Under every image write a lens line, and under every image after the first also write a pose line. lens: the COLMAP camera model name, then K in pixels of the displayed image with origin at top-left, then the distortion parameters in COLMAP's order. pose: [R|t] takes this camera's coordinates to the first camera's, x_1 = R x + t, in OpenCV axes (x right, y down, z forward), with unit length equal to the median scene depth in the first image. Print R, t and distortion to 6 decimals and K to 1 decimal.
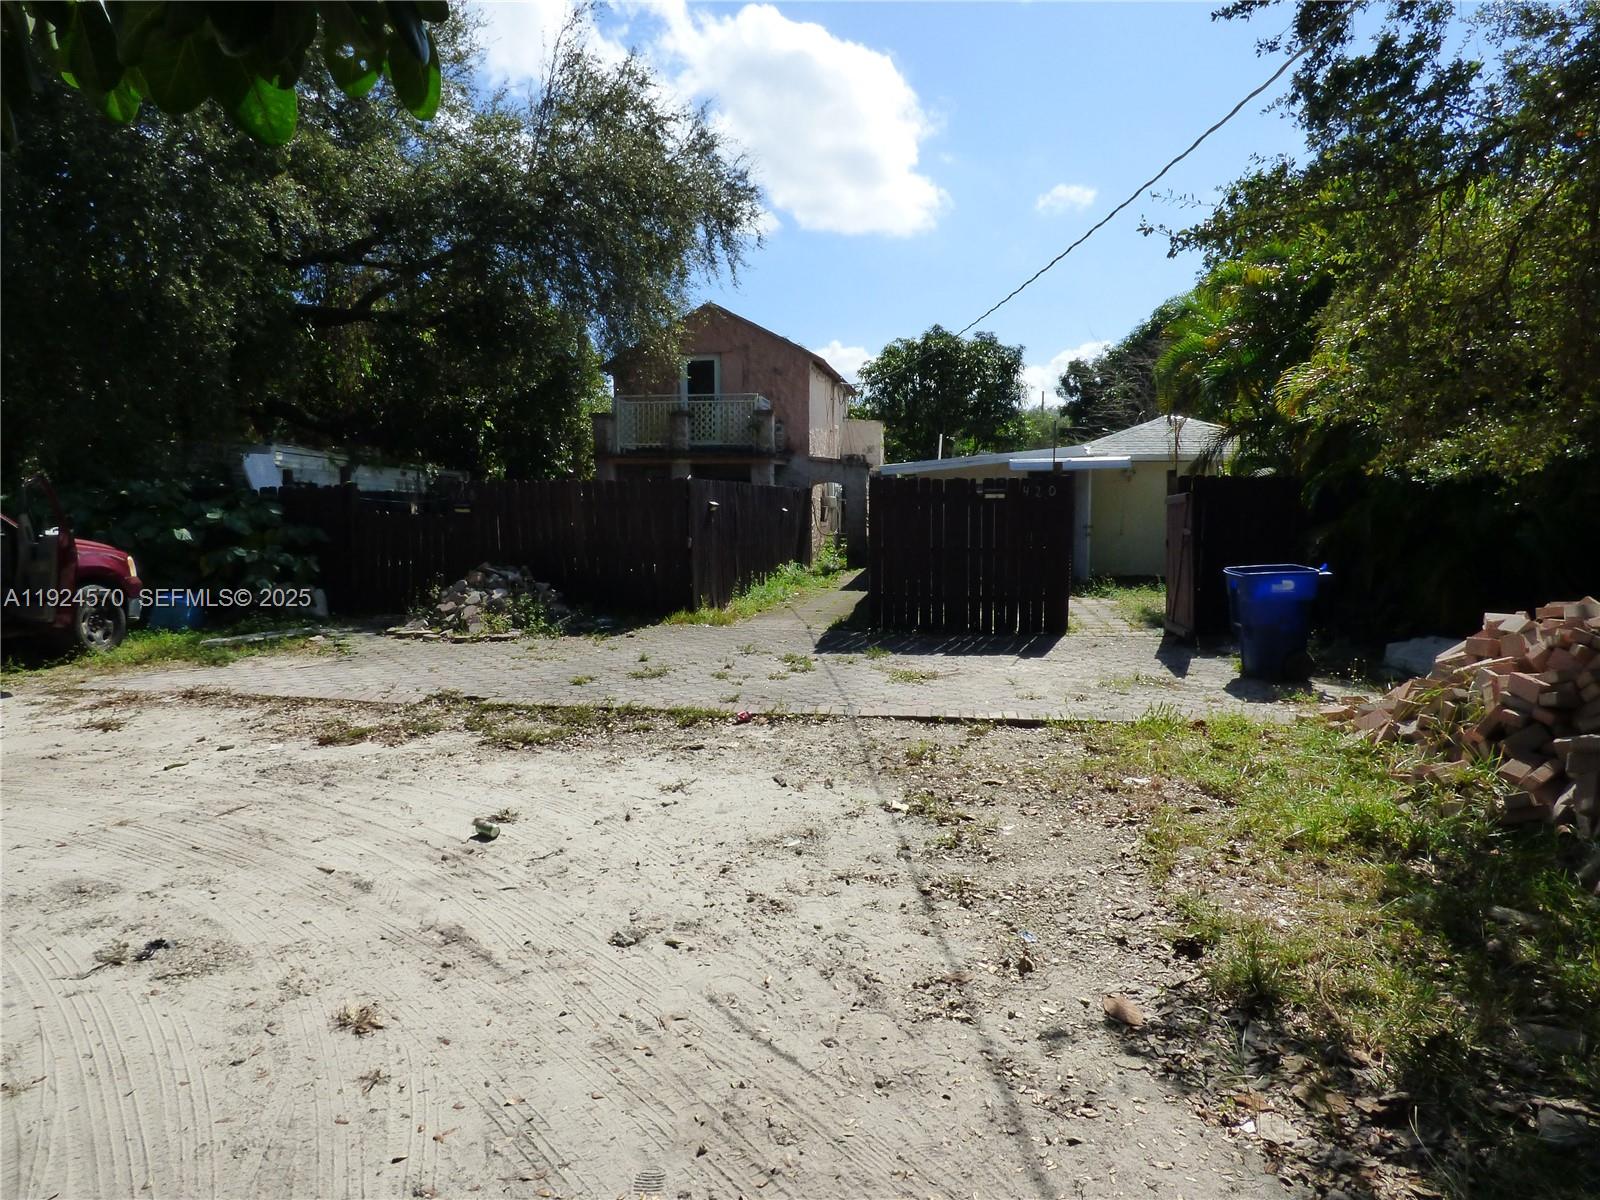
lens RADIAL K [[954.3, 0, 800.0], [0, 954.3, 600.0], [0, 0, 1]] dist [0.002095, 0.000419]
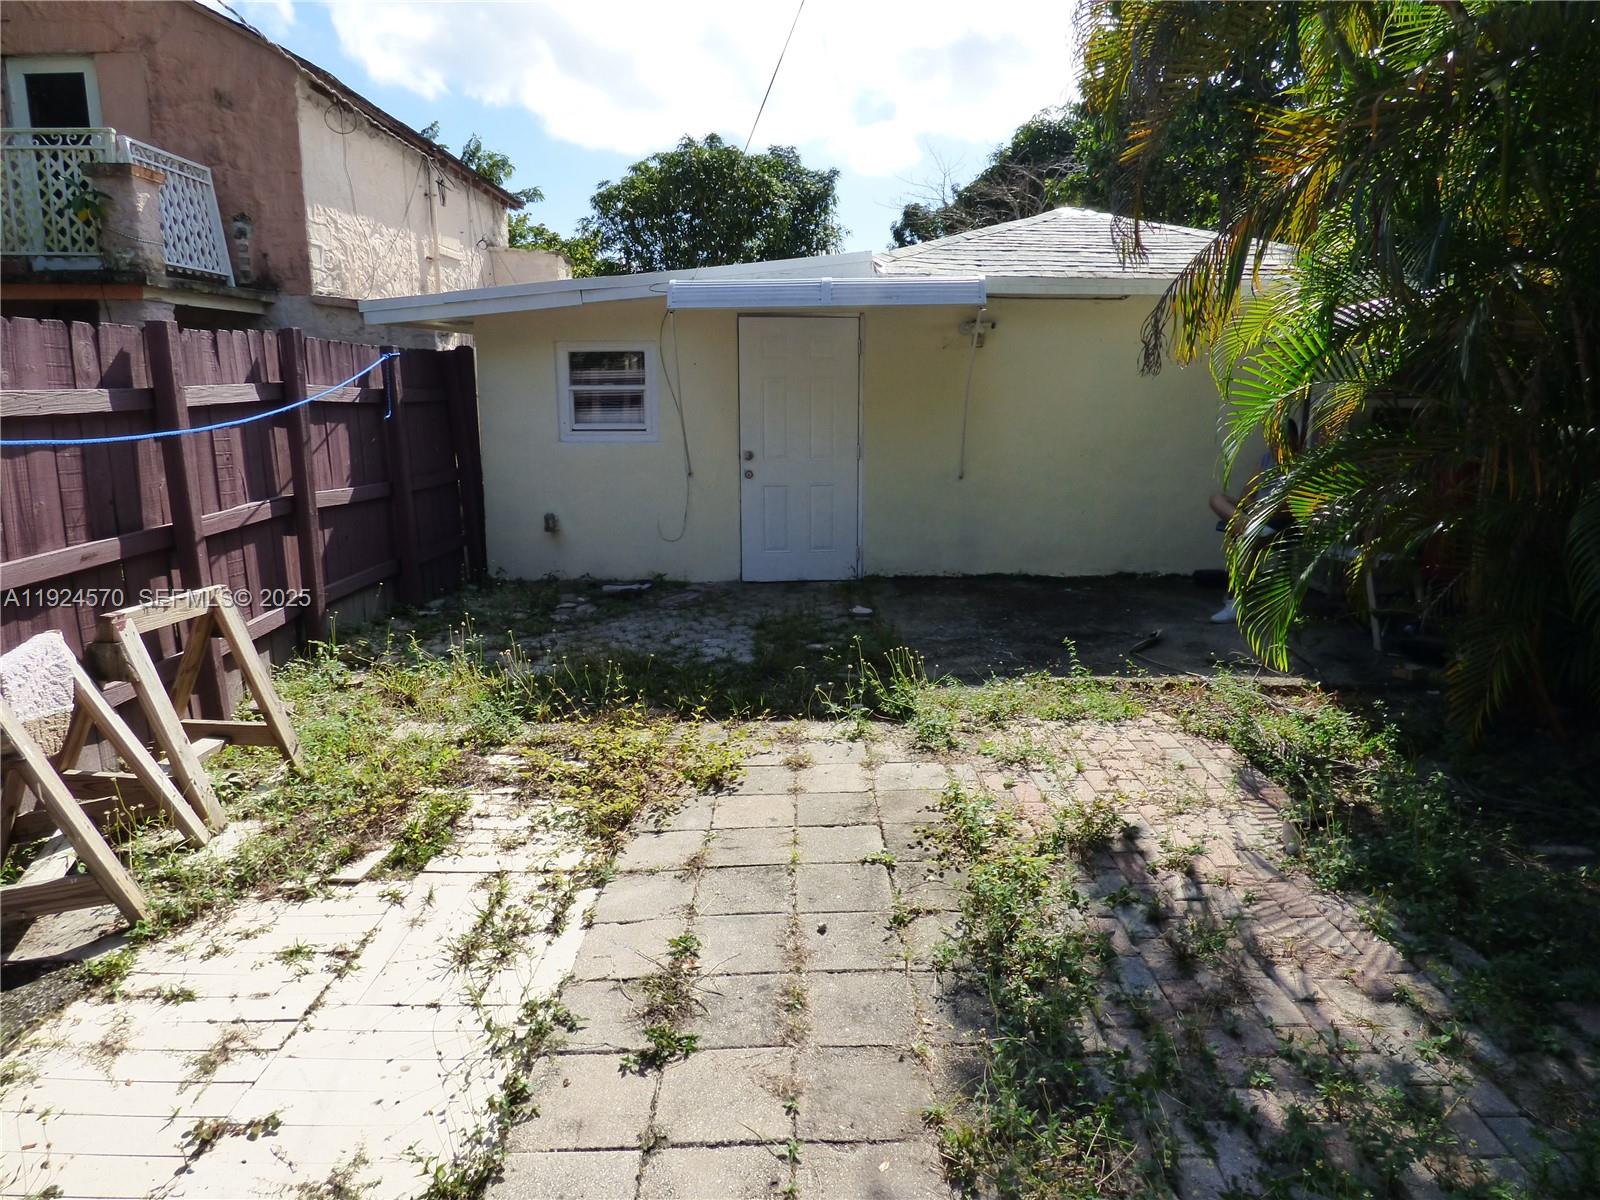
lens RADIAL K [[954.3, 0, 800.0], [0, 954.3, 600.0], [0, 0, 1]] dist [0.002095, 0.000419]
pose [[0.989630, -0.026137, 0.141243, 0.134871], [0.011737, 0.994732, 0.101837, -0.038777], [-0.143160, -0.099123, 0.984723, 0.388960]]
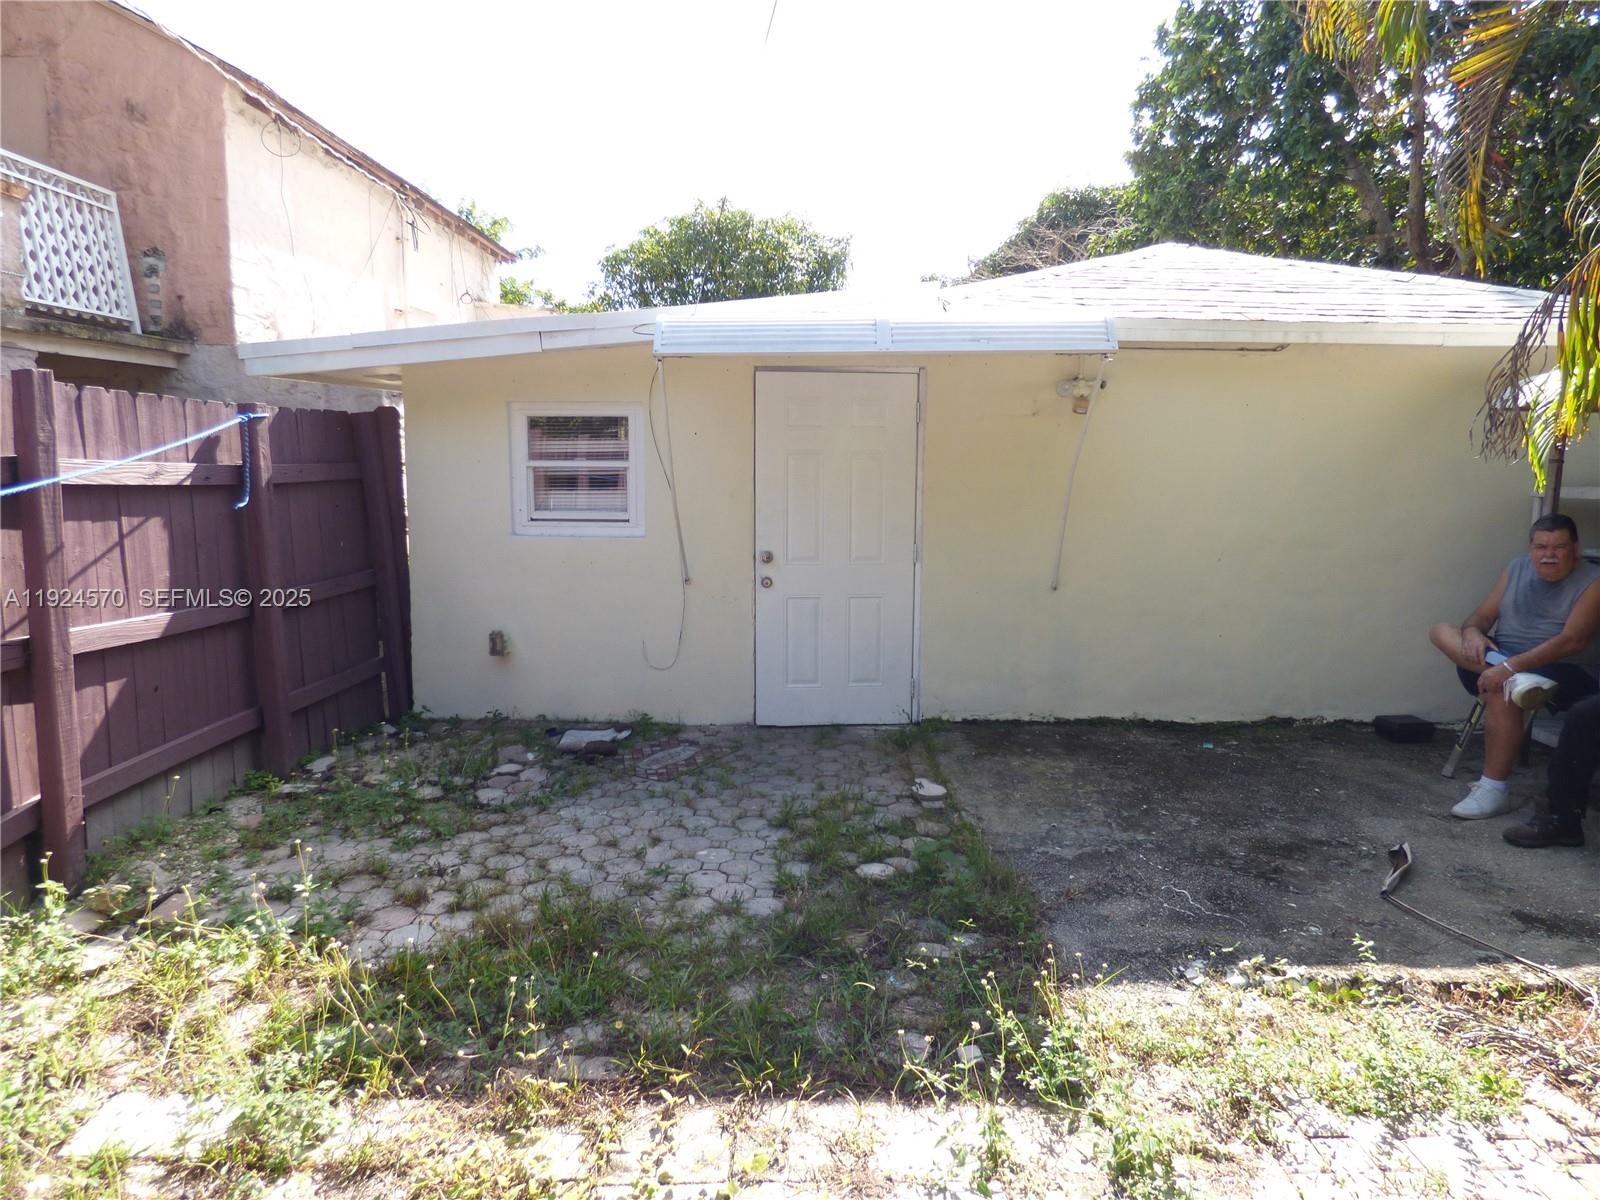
lens RADIAL K [[927.2, 0, 800.0], [0, 927.2, 600.0], [0, 0, 1]] dist [0.026844, -0.001768]
pose [[0.990806, -0.008194, 0.135040, 0.140111], [0.003241, 0.999315, 0.036856, -0.049612], [-0.135249, -0.036079, 0.990155, 0.464376]]
